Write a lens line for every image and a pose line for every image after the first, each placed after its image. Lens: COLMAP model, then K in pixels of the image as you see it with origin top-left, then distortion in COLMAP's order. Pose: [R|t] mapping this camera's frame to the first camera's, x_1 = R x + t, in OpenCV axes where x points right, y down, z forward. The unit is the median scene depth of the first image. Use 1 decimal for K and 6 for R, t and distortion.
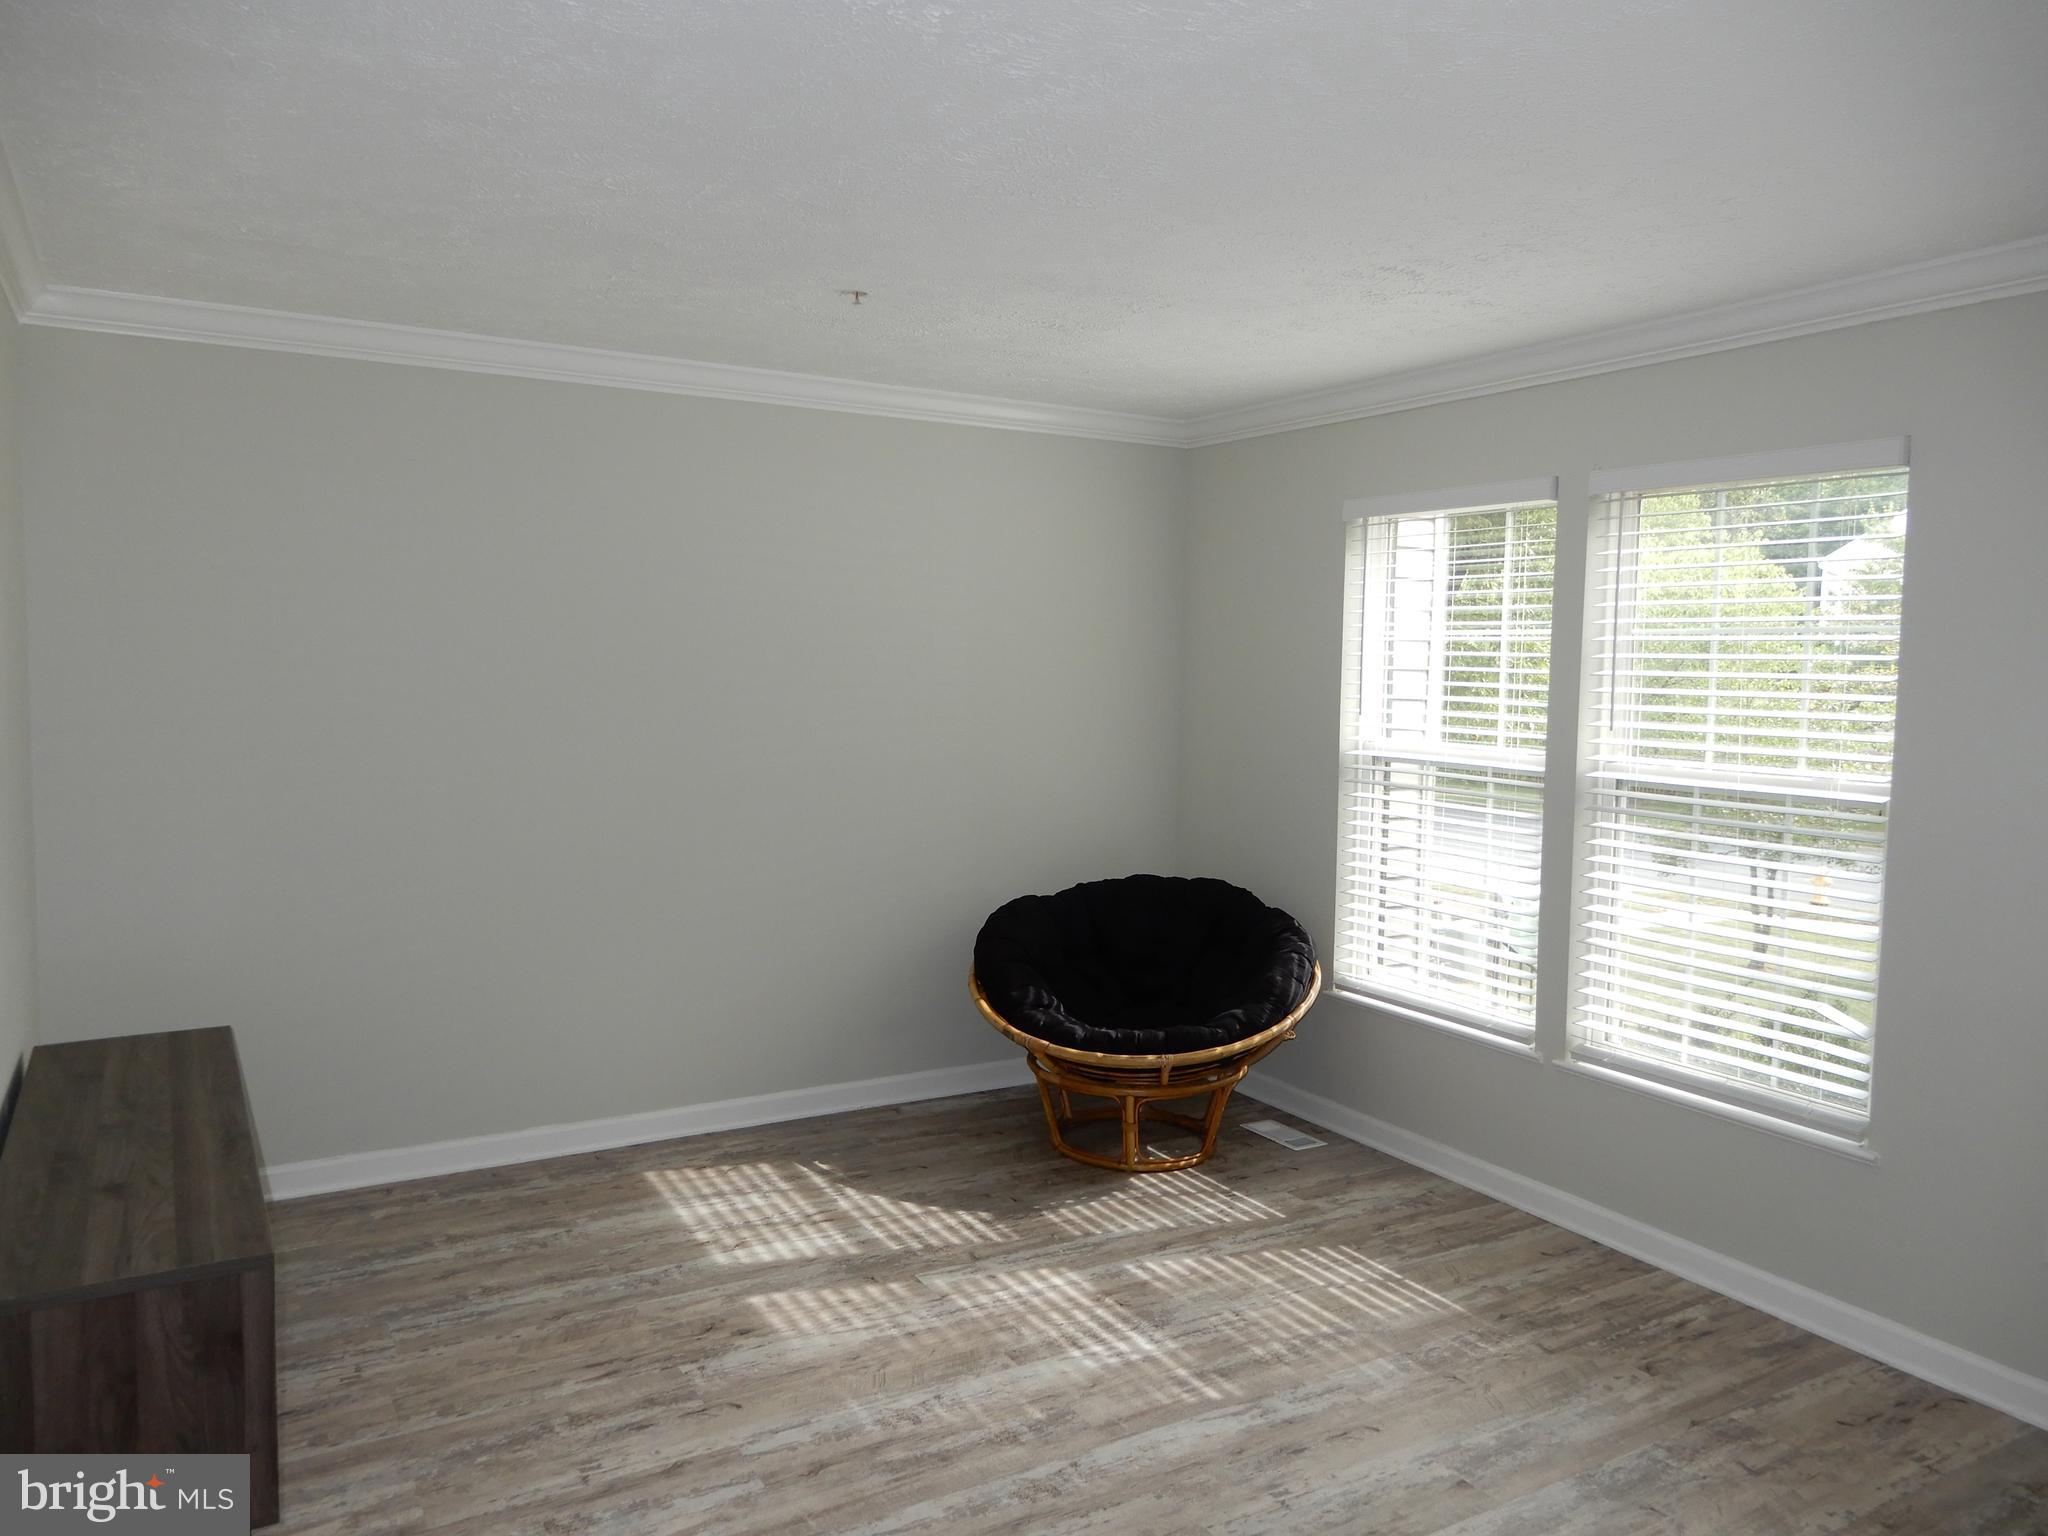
lens RADIAL K [[1476.6, 0, 1024.0], [0, 1476.6, 768.0], [0, 0, 1]] dist [0.010836, -0.000914]
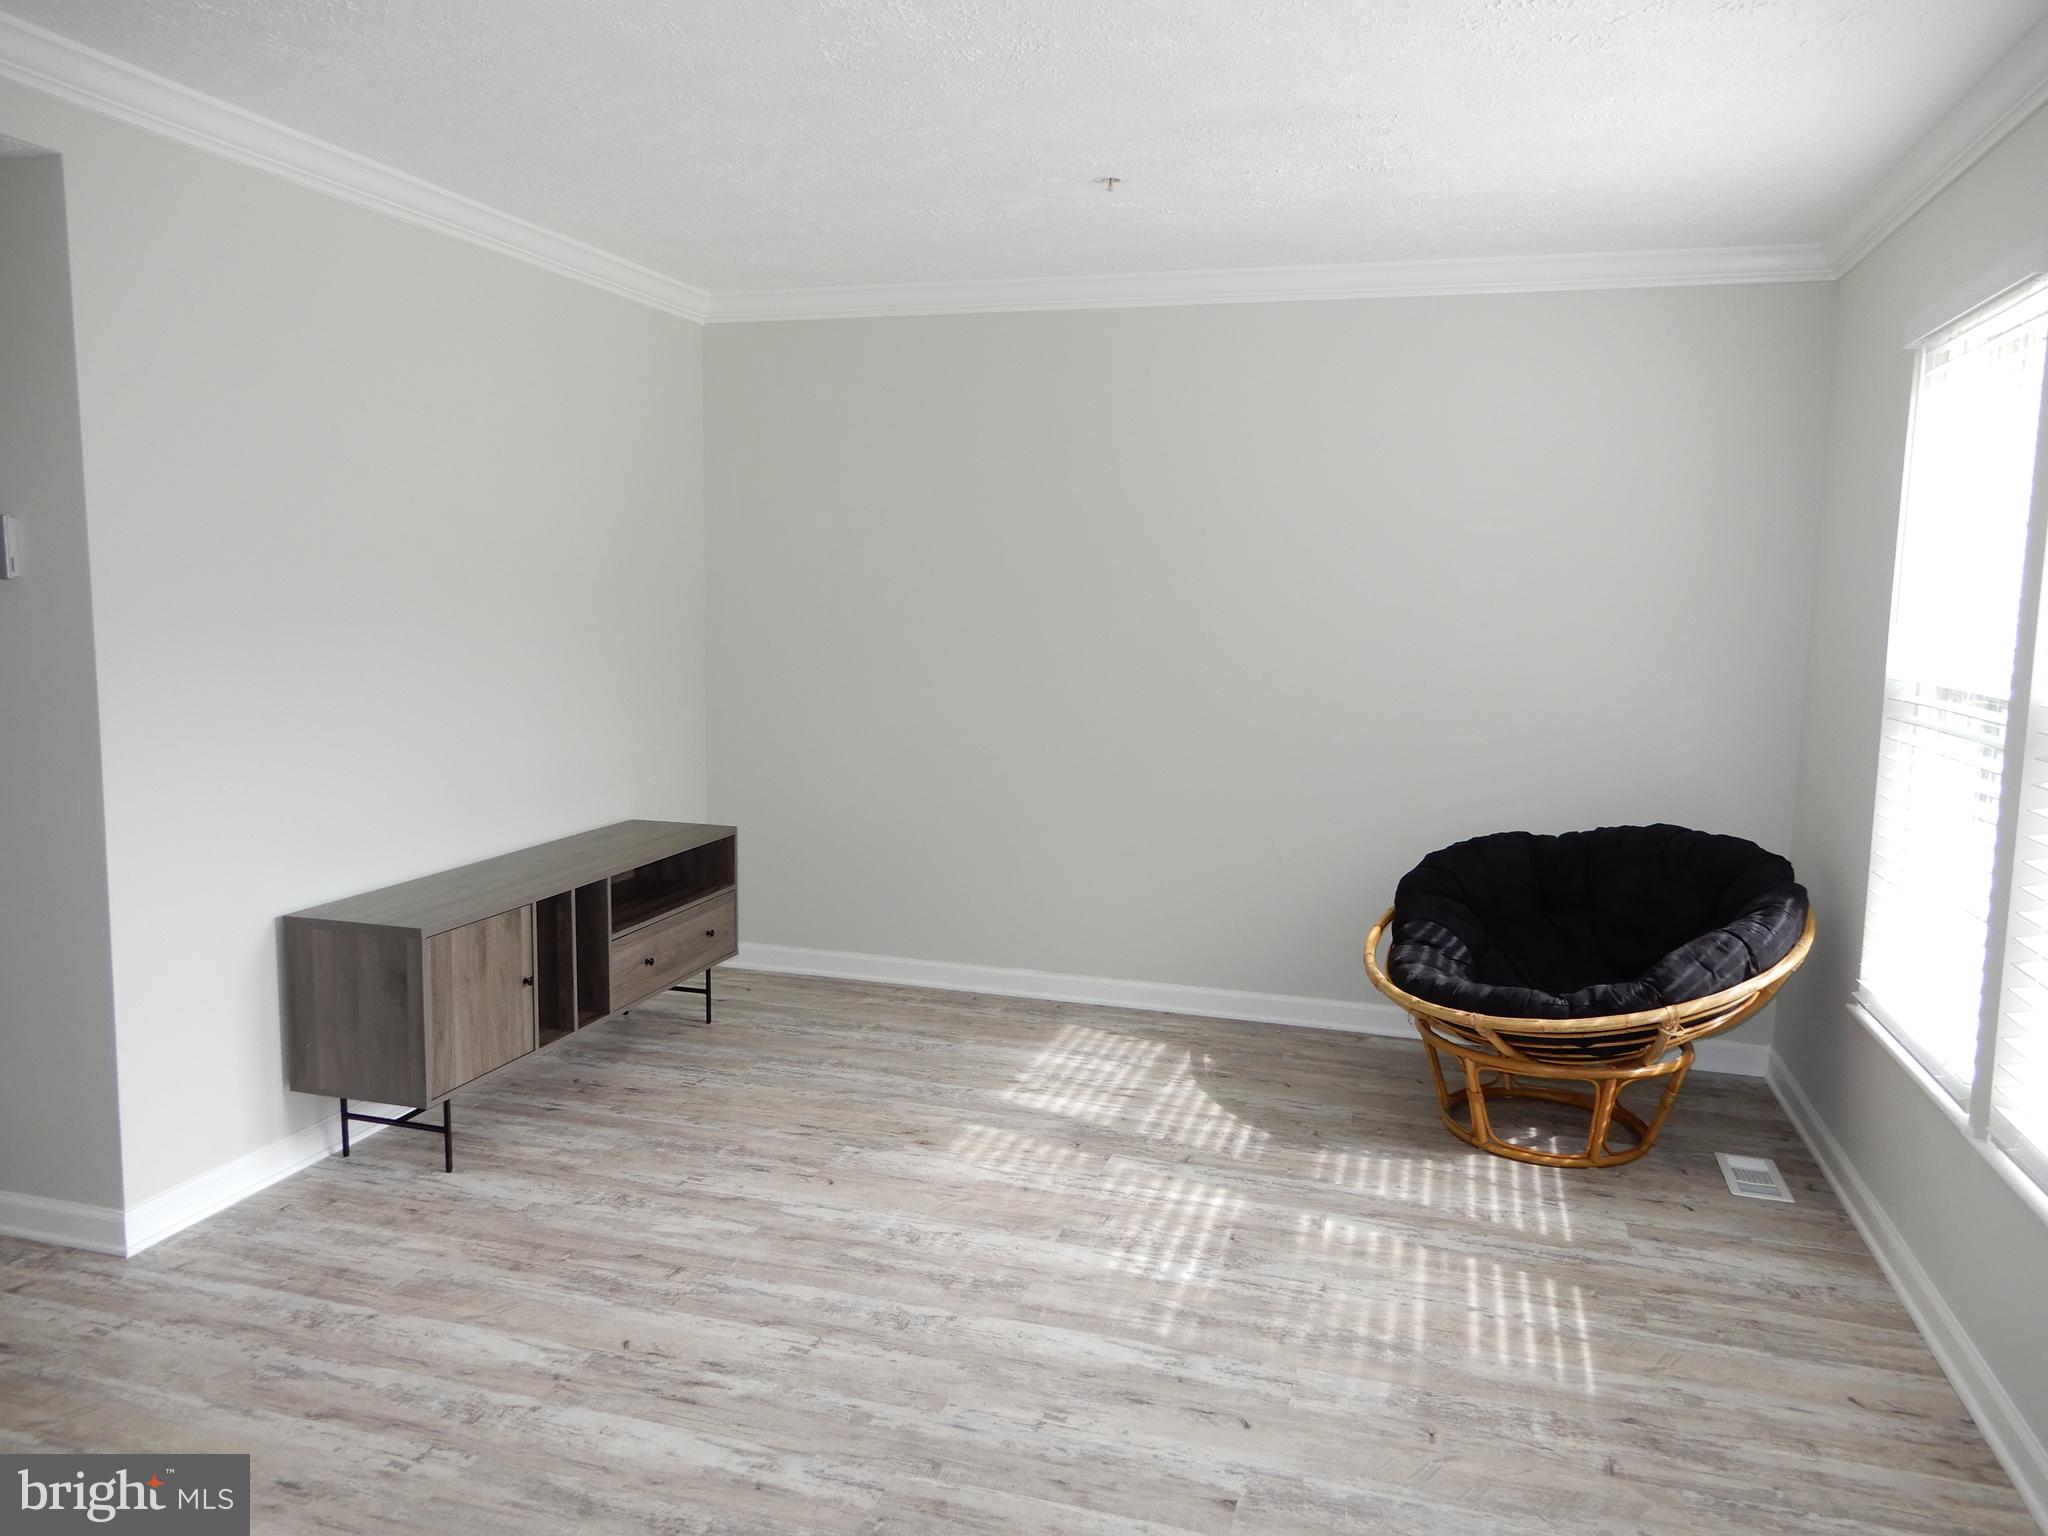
lens RADIAL K [[1469.2, 0, 1023.2], [0, 1469.2, 761.6], [0, 0, 1]] dist [0.019801, -0.000941]
pose [[0.676964, 0.083753, -0.731235, 0.554453], [-0.066635, 0.996399, 0.052434, 0.024326], [0.732993, 0.013229, 0.680107, 0.245748]]
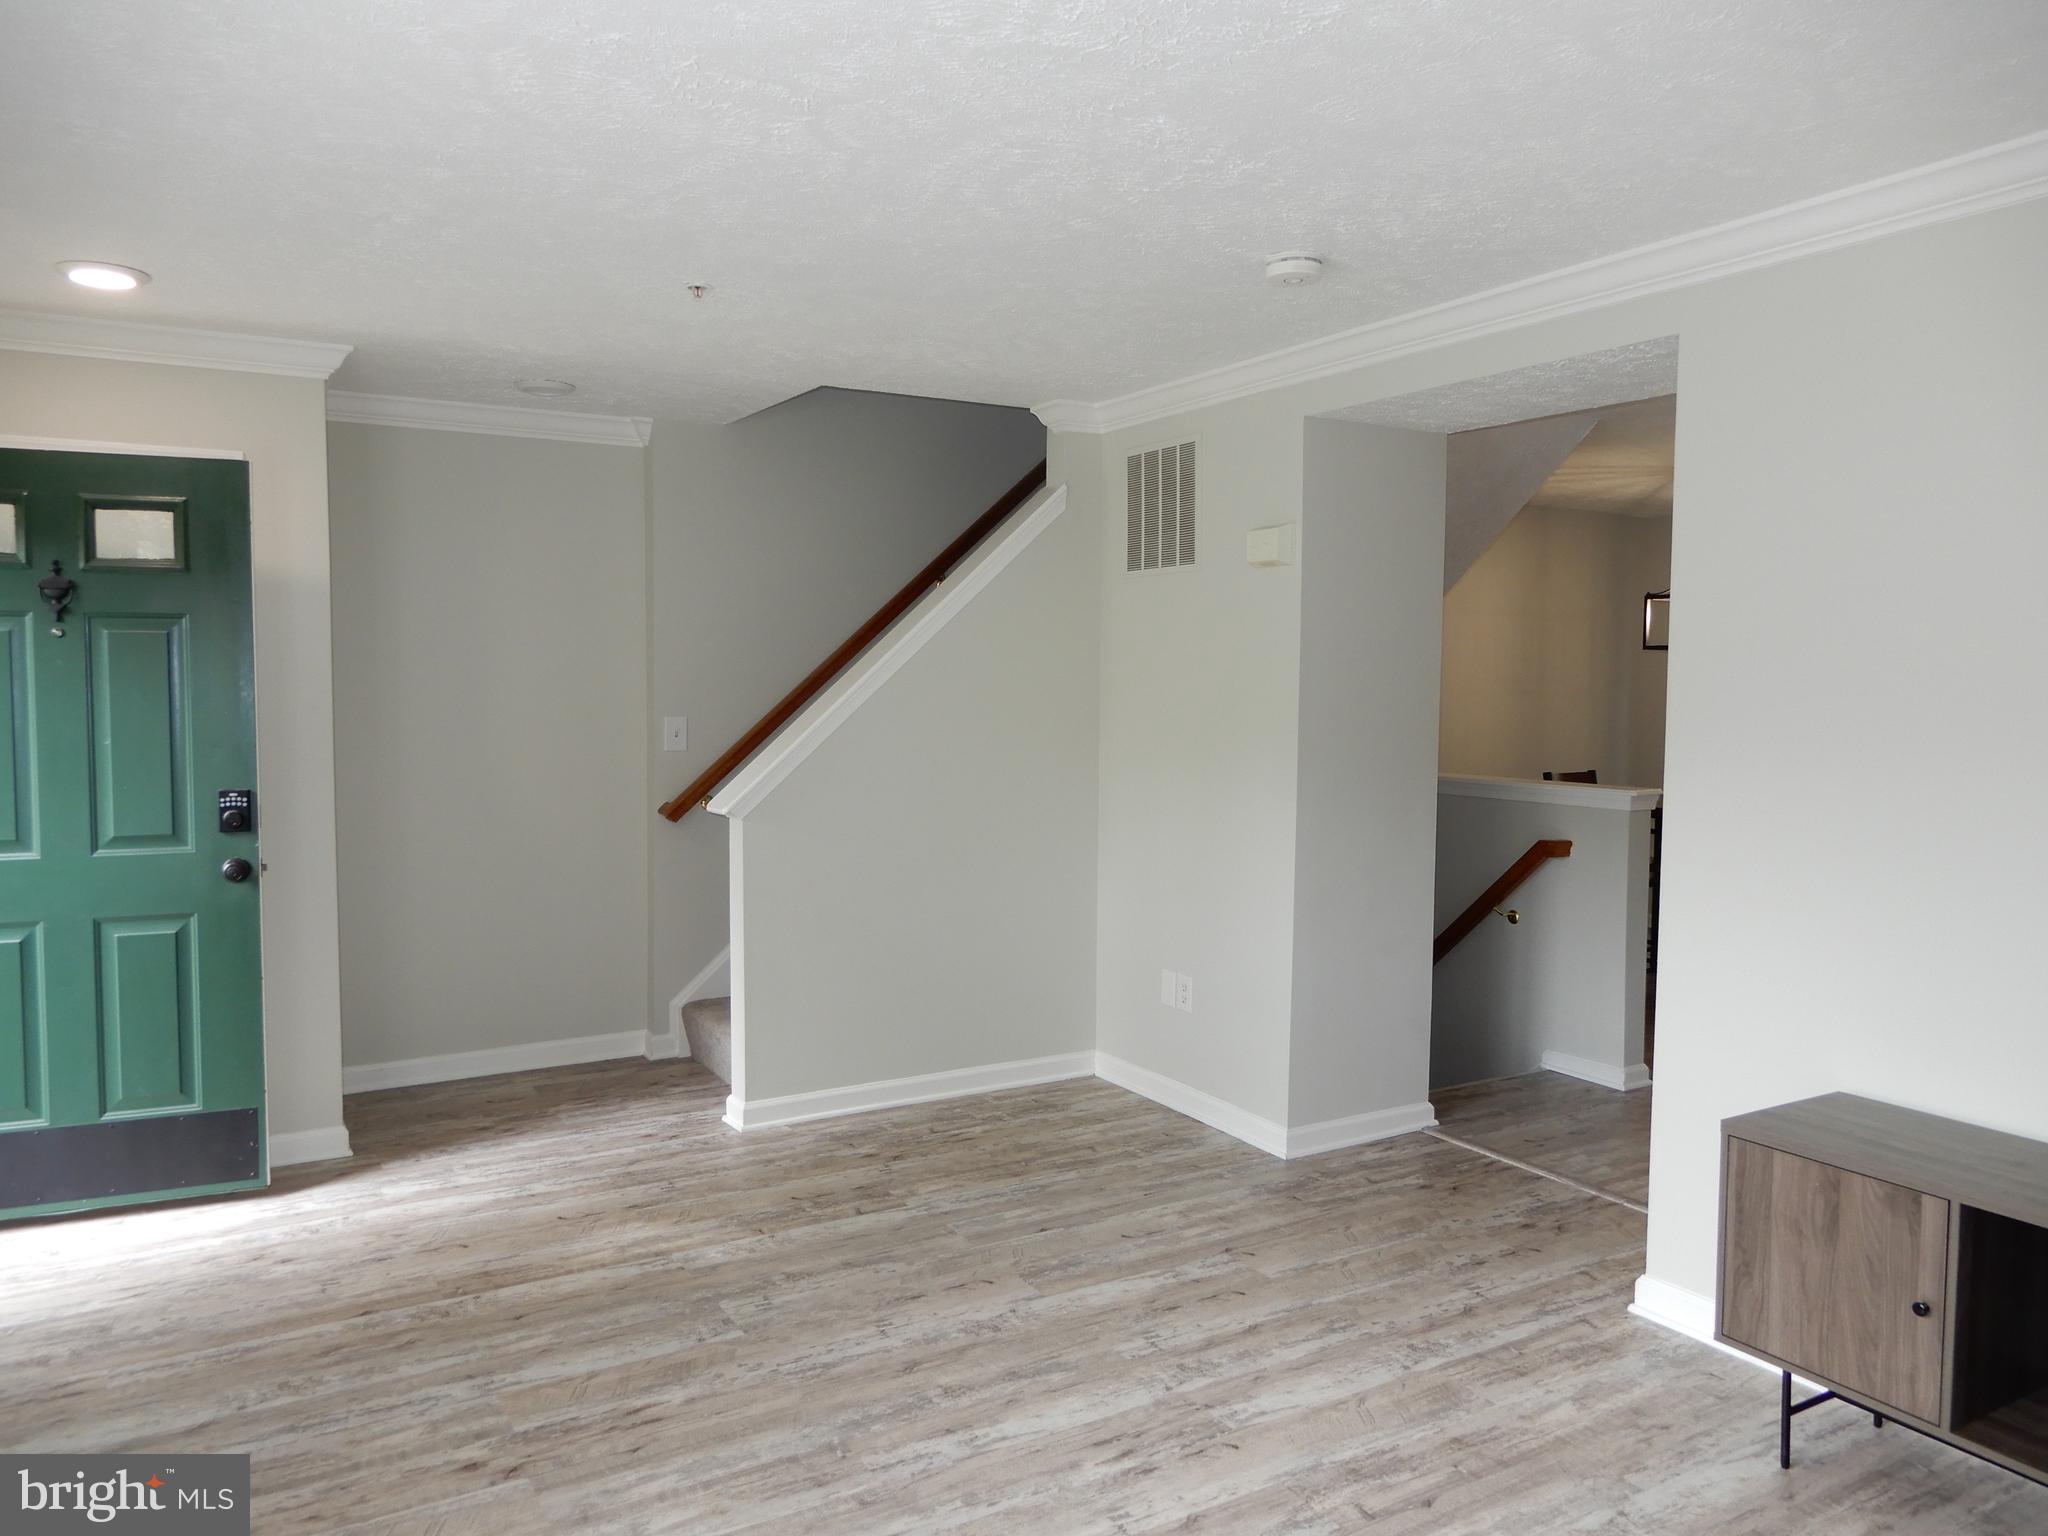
lens RADIAL K [[1469.2, 0, 1023.2], [0, 1469.2, 761.6], [0, 0, 1]] dist [0.019801, -0.000941]
pose [[-0.999874, -0.015494, -0.003564, 0.048379], [-0.015840, 0.990085, 0.139576, -0.074889], [0.001366, 0.139615, -0.990205, 1.241444]]
